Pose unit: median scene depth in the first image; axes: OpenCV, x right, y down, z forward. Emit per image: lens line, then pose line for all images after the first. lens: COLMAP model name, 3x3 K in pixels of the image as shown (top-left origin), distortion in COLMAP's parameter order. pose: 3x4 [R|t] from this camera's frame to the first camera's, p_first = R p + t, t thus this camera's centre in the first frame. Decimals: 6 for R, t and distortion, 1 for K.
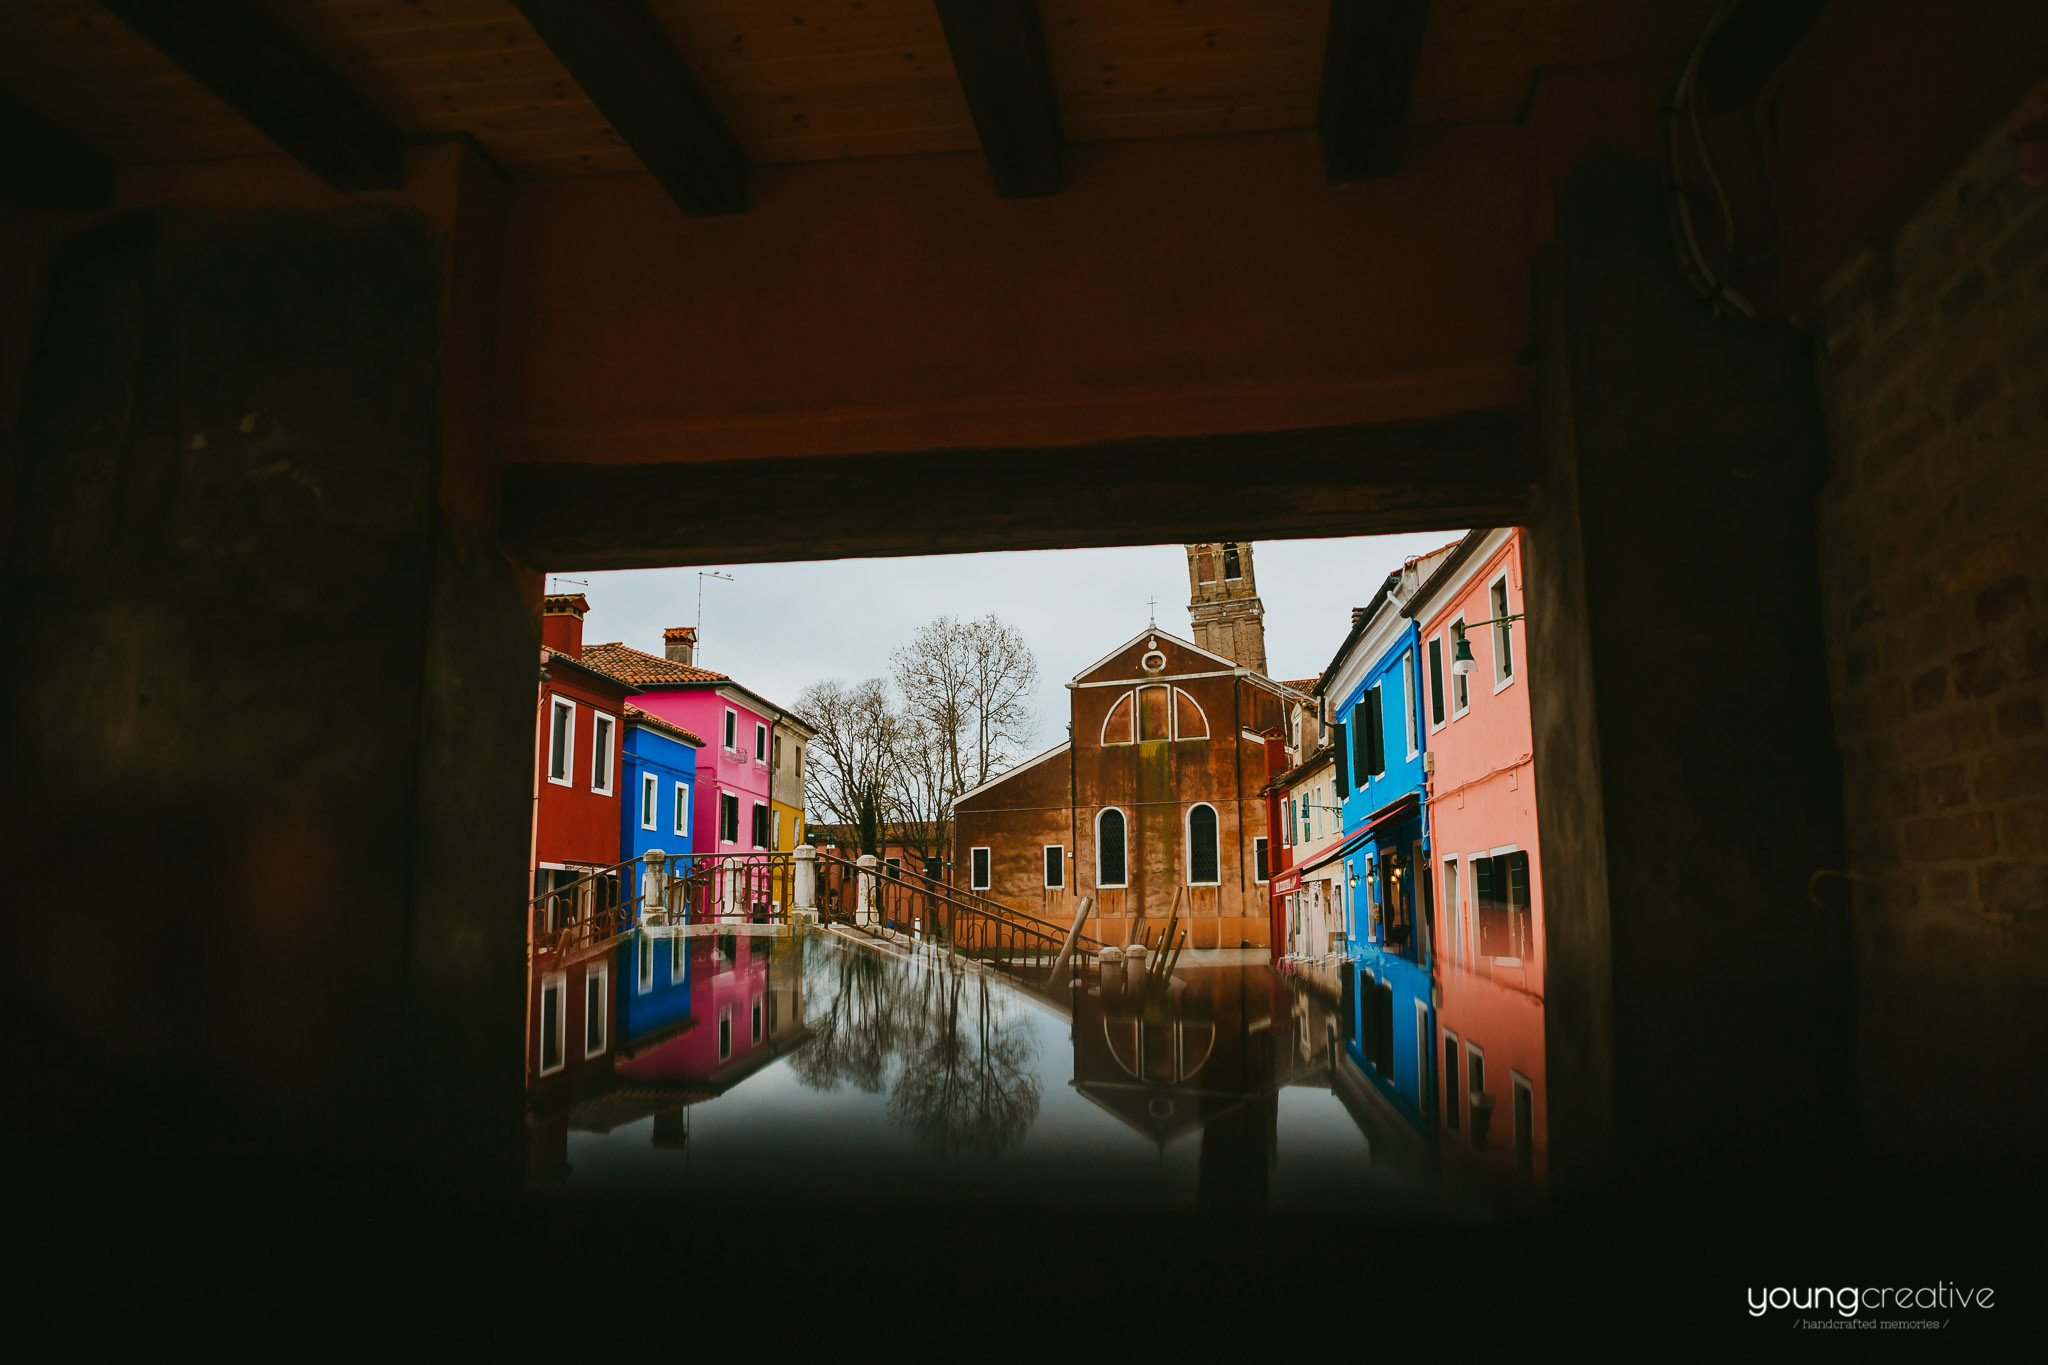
lens RADIAL K [[1459.8, 0, 1024.0], [0, 1459.8, 682.5], [0, 0, 1]] dist [-0.095670, 0.078483]
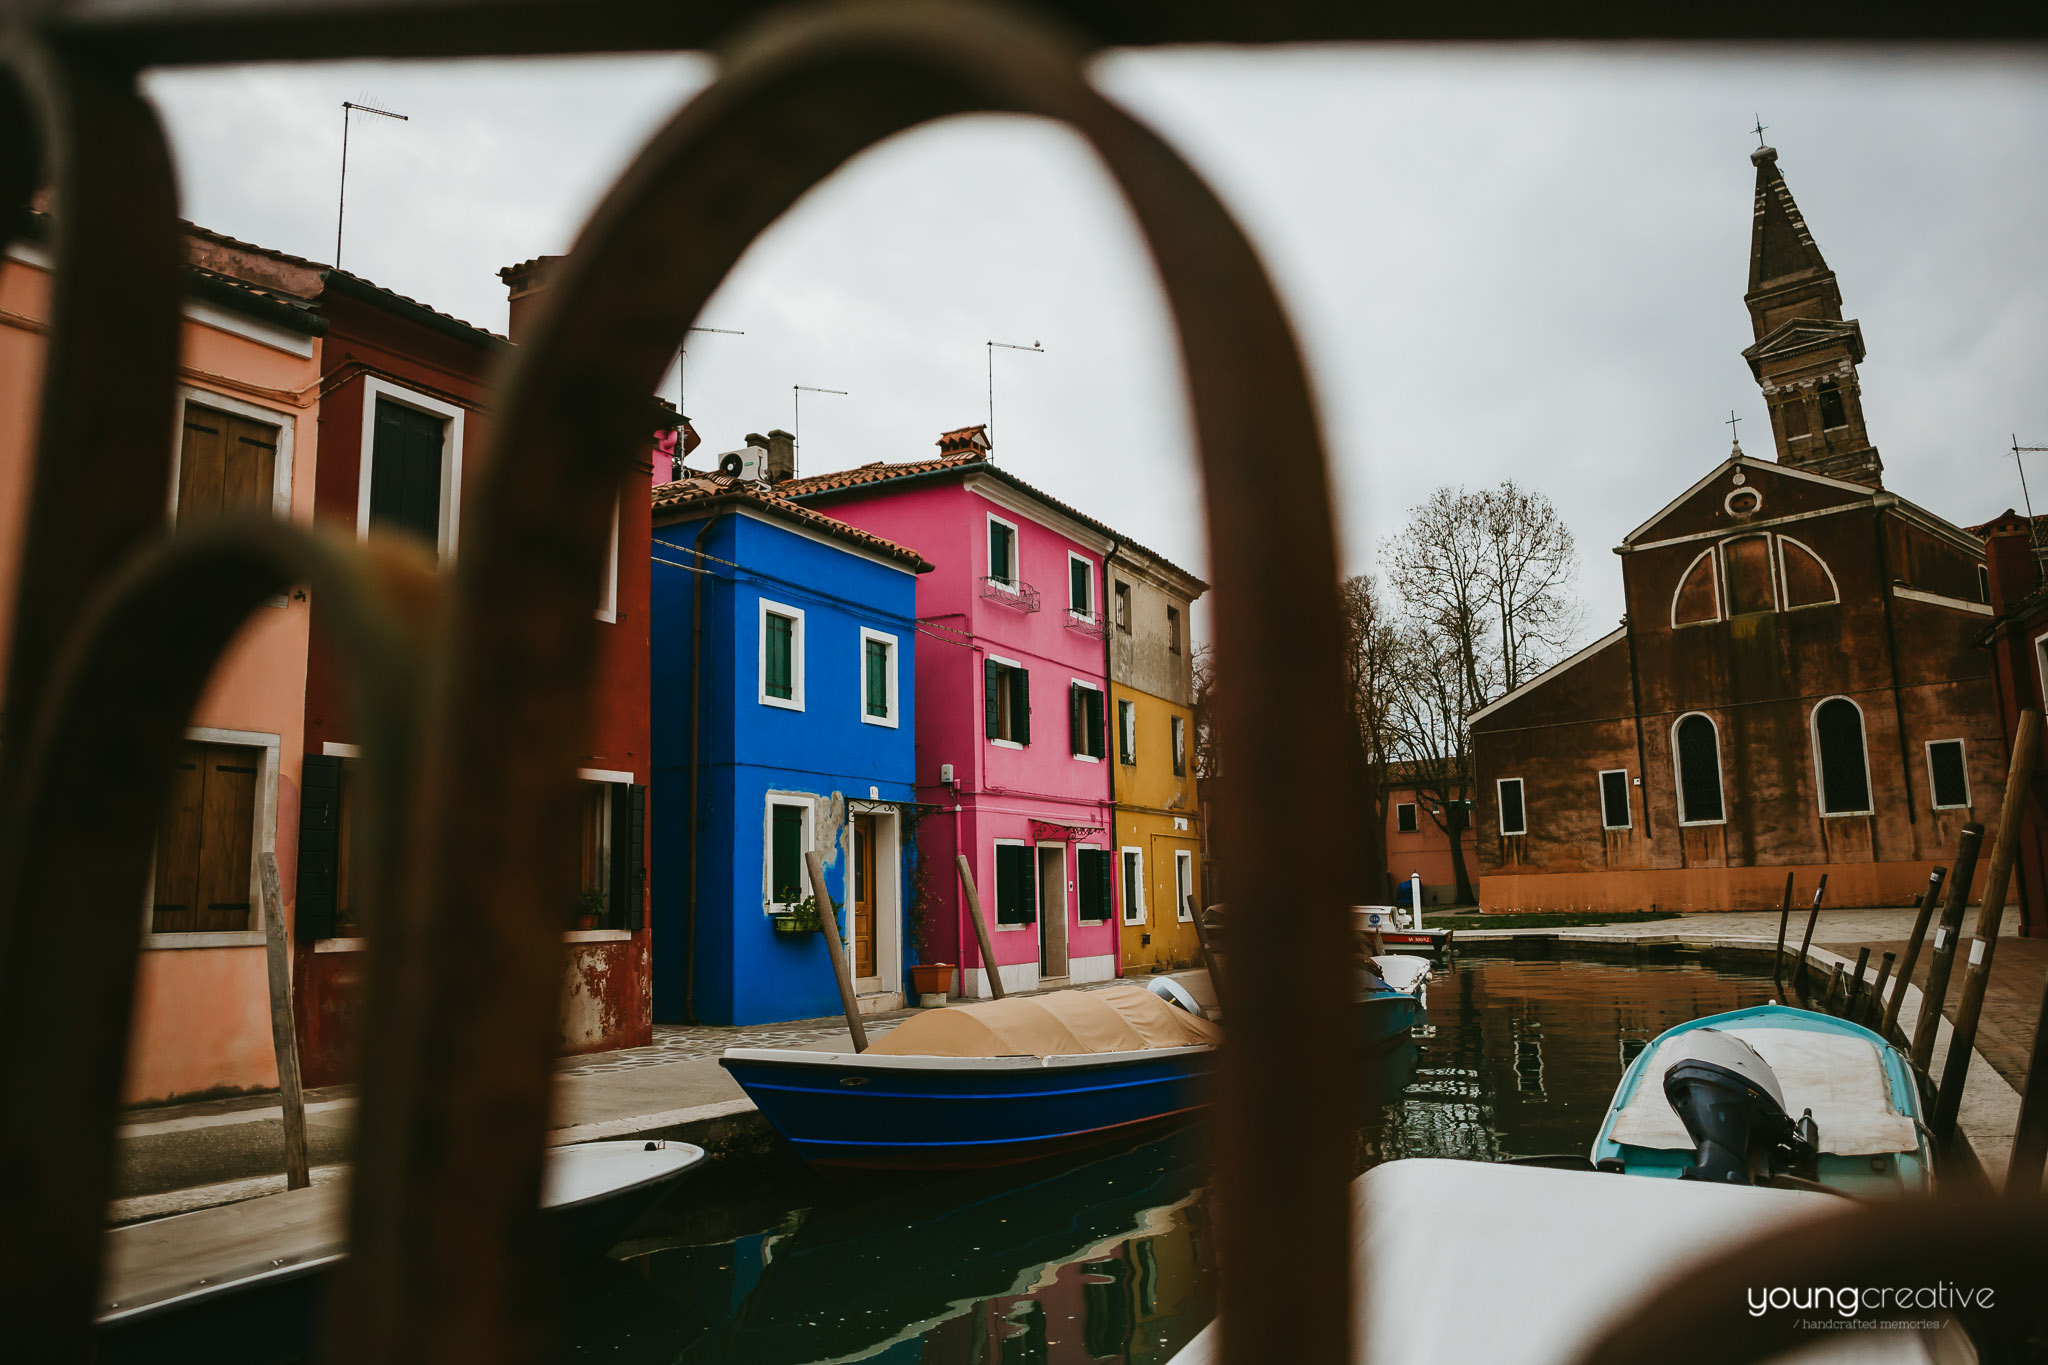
lens RADIAL K [[1459.8, 0, 1024.0], [0, 1459.8, 682.5], [0, 0, 1]] dist [-0.095670, 0.078483]
pose [[0.931522, -0.067896, -0.357290, 0.006523], [0.075703, 0.997099, 0.007893, 0.040778], [0.355718, -0.034401, 0.933960, 0.229847]]
